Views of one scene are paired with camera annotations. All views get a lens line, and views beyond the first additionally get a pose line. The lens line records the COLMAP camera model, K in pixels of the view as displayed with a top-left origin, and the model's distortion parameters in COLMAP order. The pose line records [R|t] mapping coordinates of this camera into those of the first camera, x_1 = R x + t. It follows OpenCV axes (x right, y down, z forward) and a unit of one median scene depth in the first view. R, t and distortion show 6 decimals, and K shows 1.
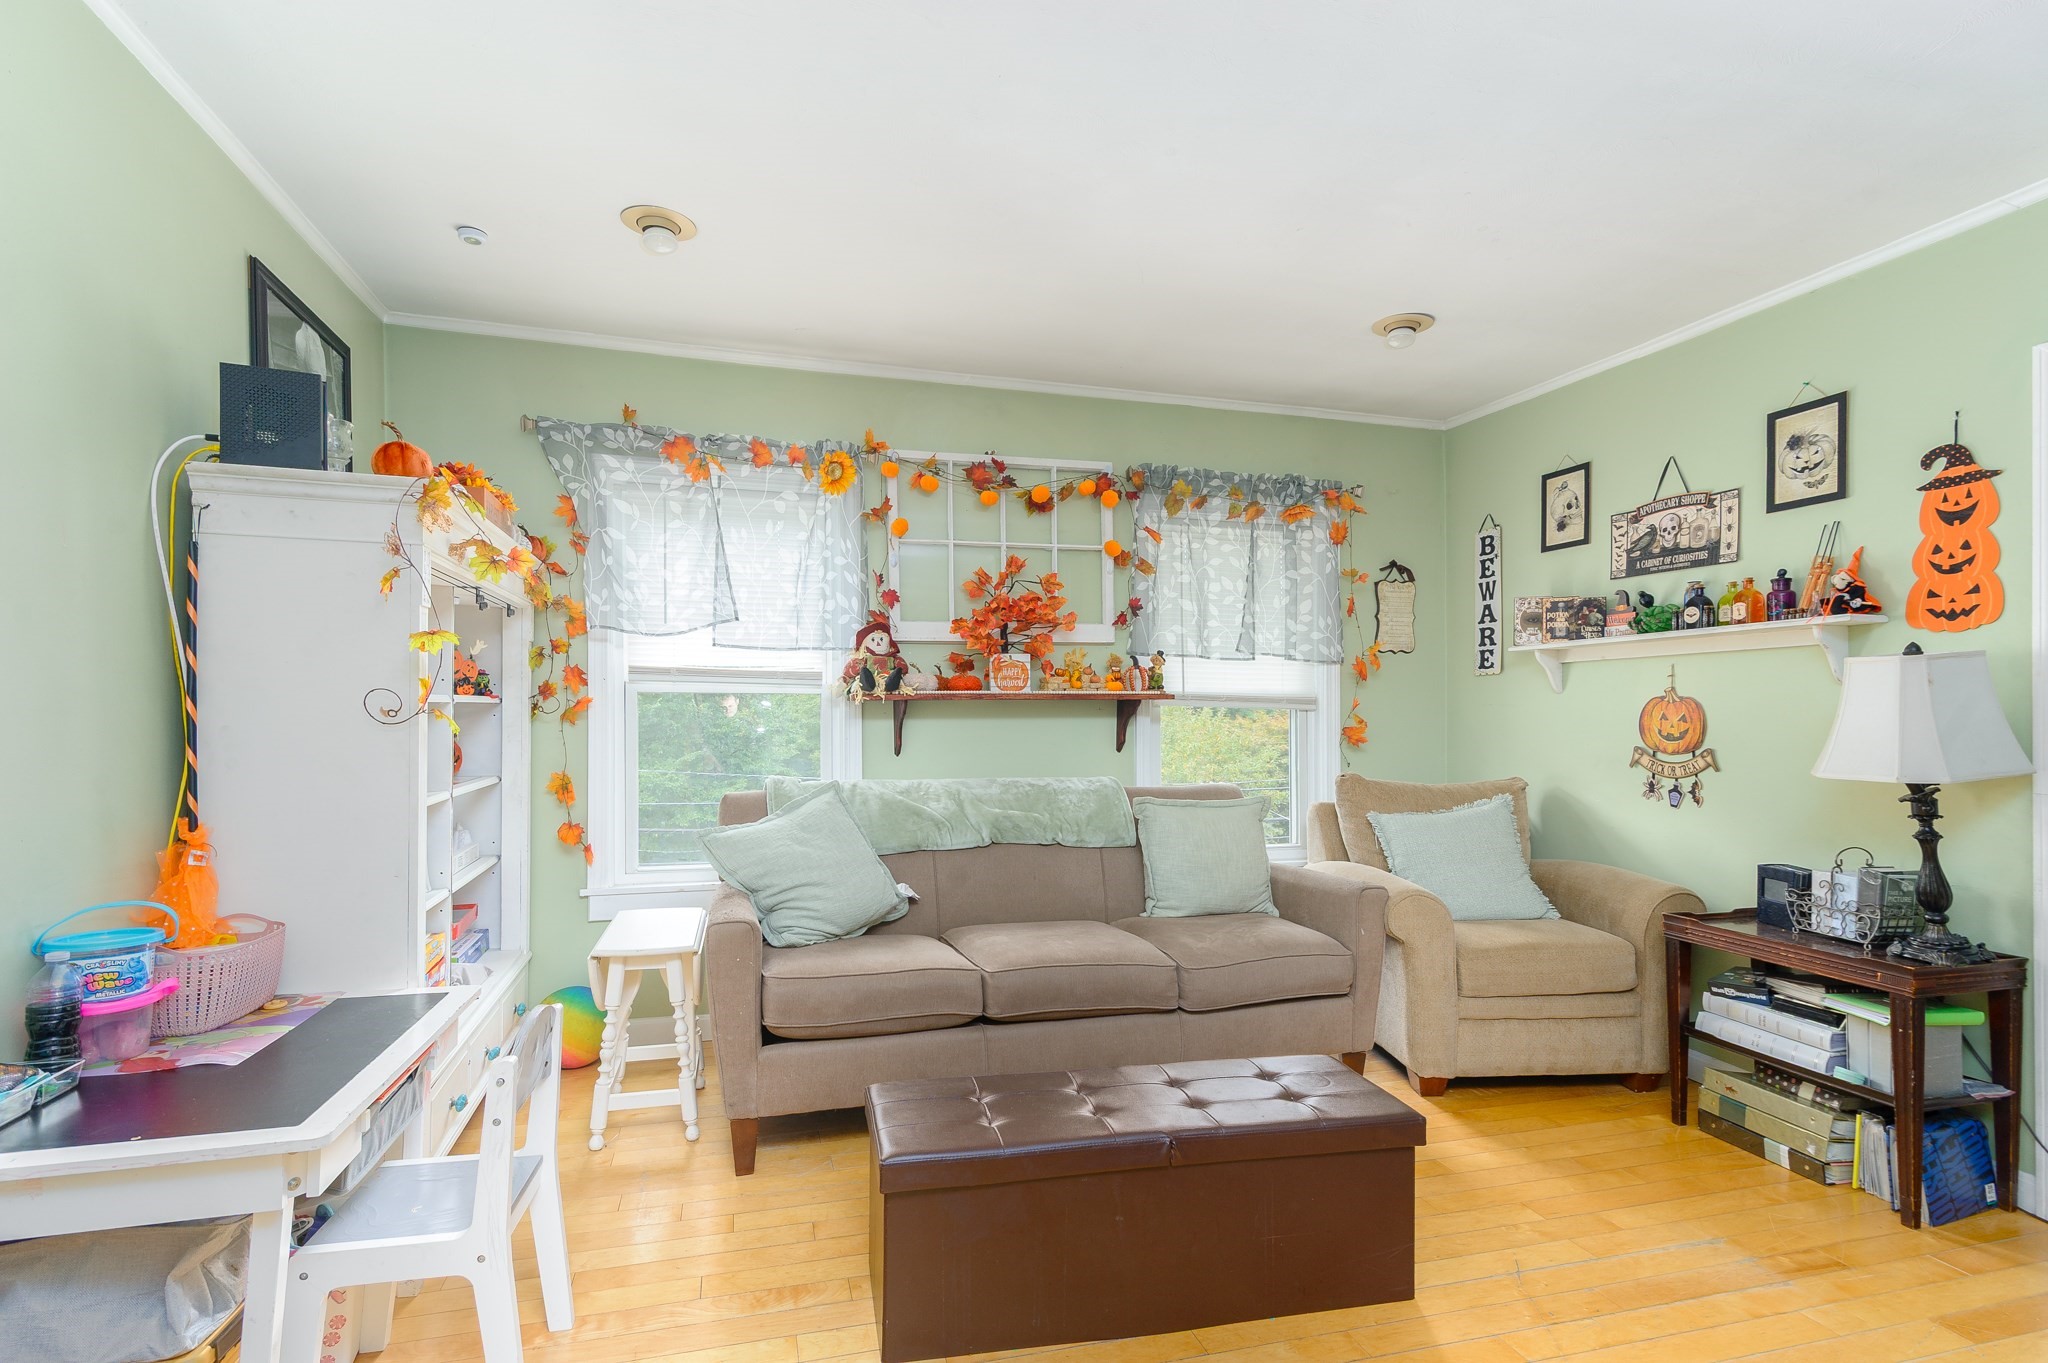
lens RADIAL K [[990.7, 0, 1026.4], [0, 990.7, 719.7], [0, 0, 1]] dist [0.003301, 0.000316]
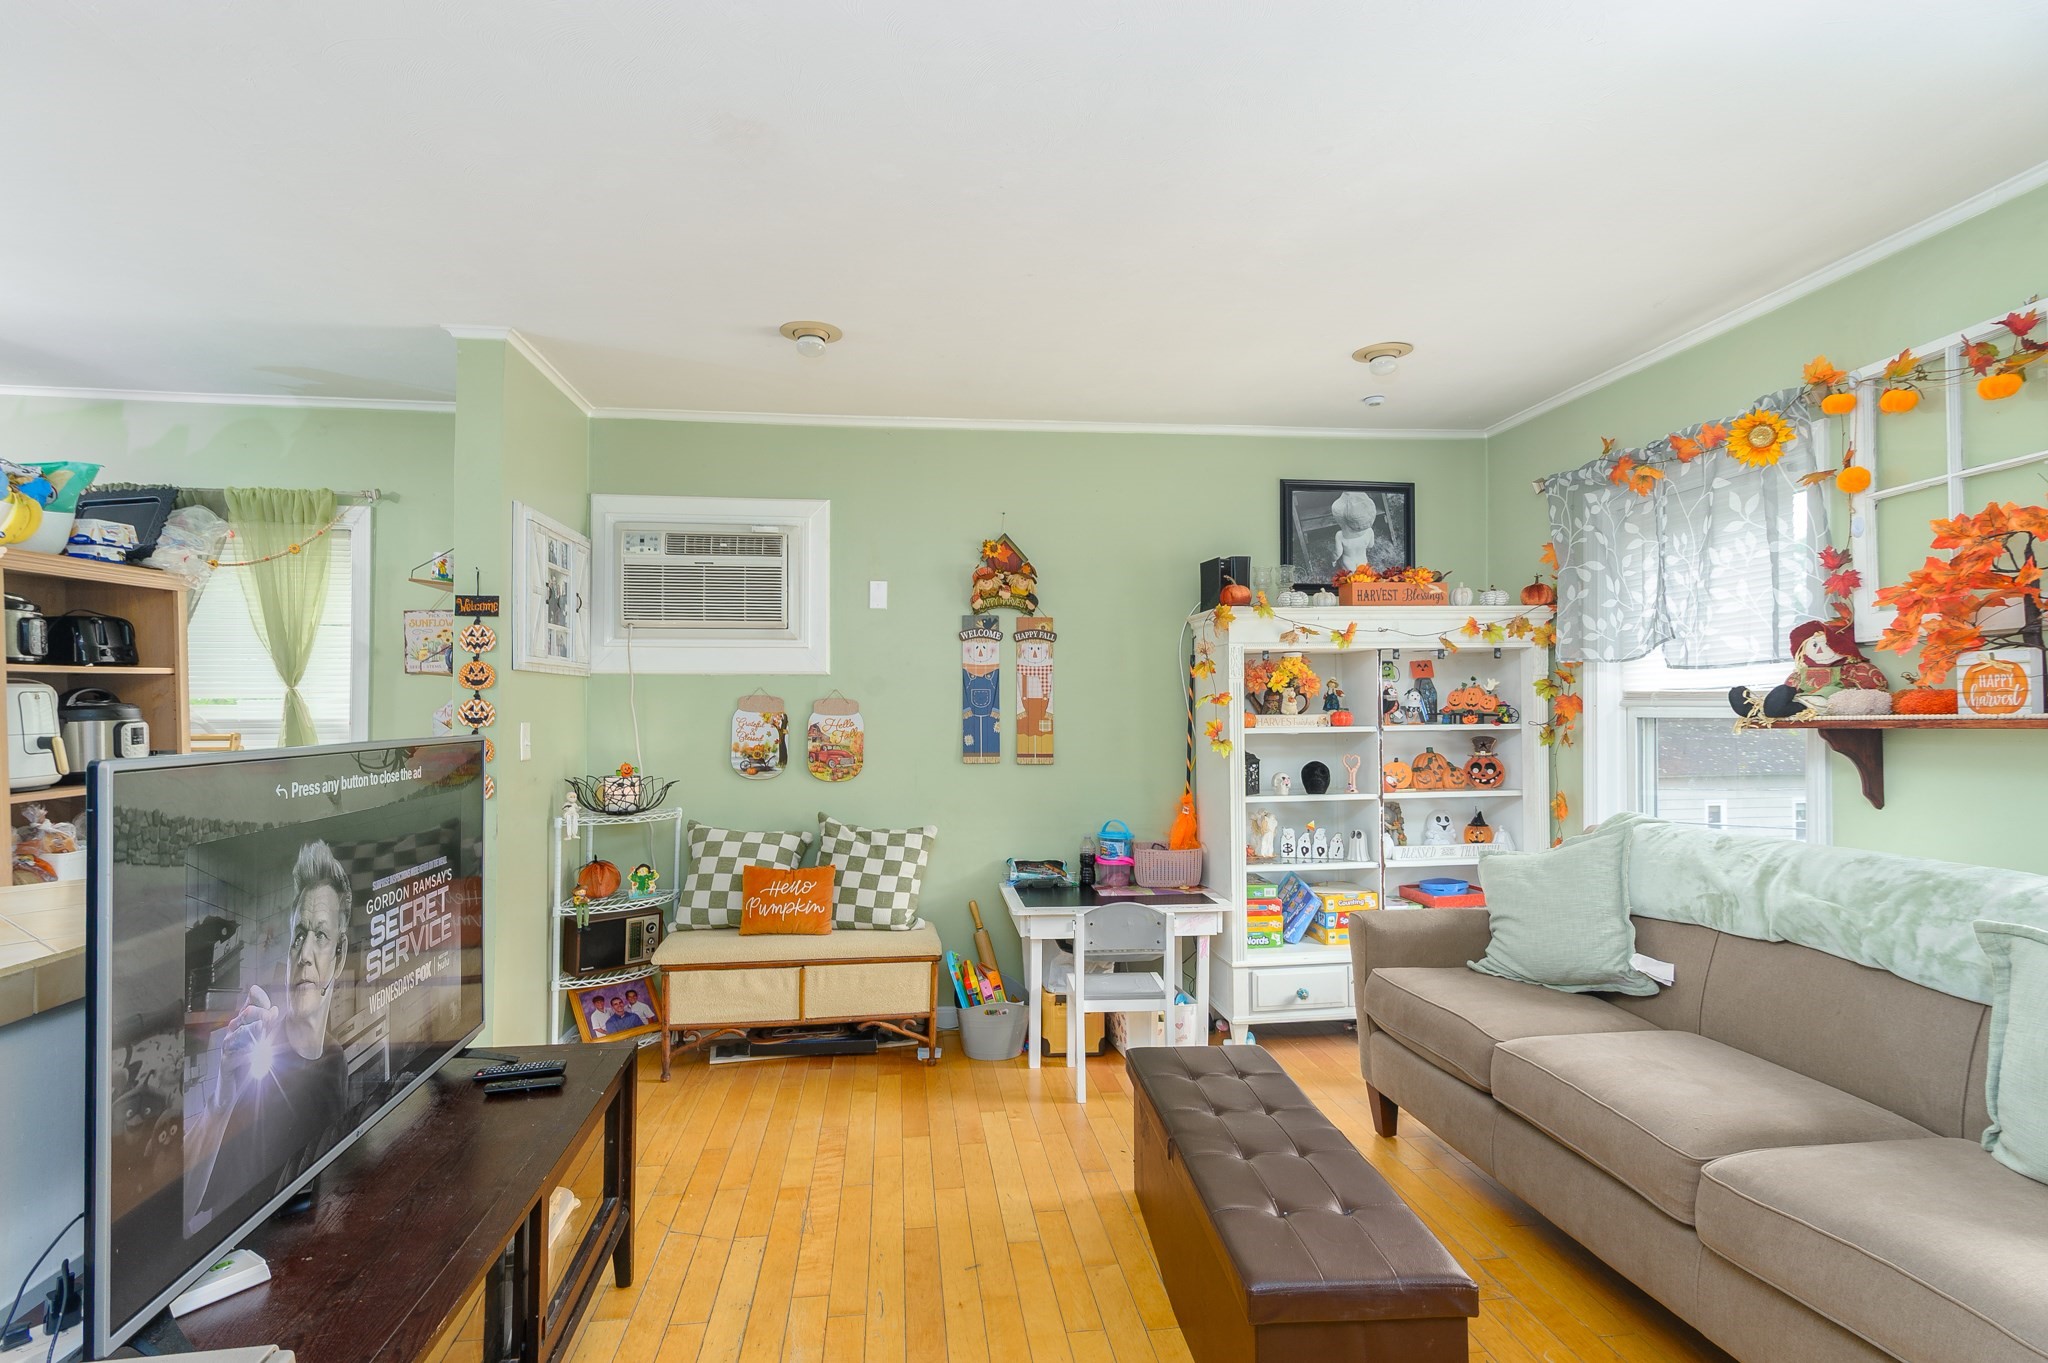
lens RADIAL K [[990.7, 0, 1021.2], [0, 990.7, 691.3], [0, 0, 1]] dist [0.003301, 0.000316]
pose [[-0.153787, -0.025780, -0.987768, 0.702146], [-0.001023, 0.999663, -0.025931, -0.028641], [0.988104, -0.002977, -0.153761, 0.564673]]
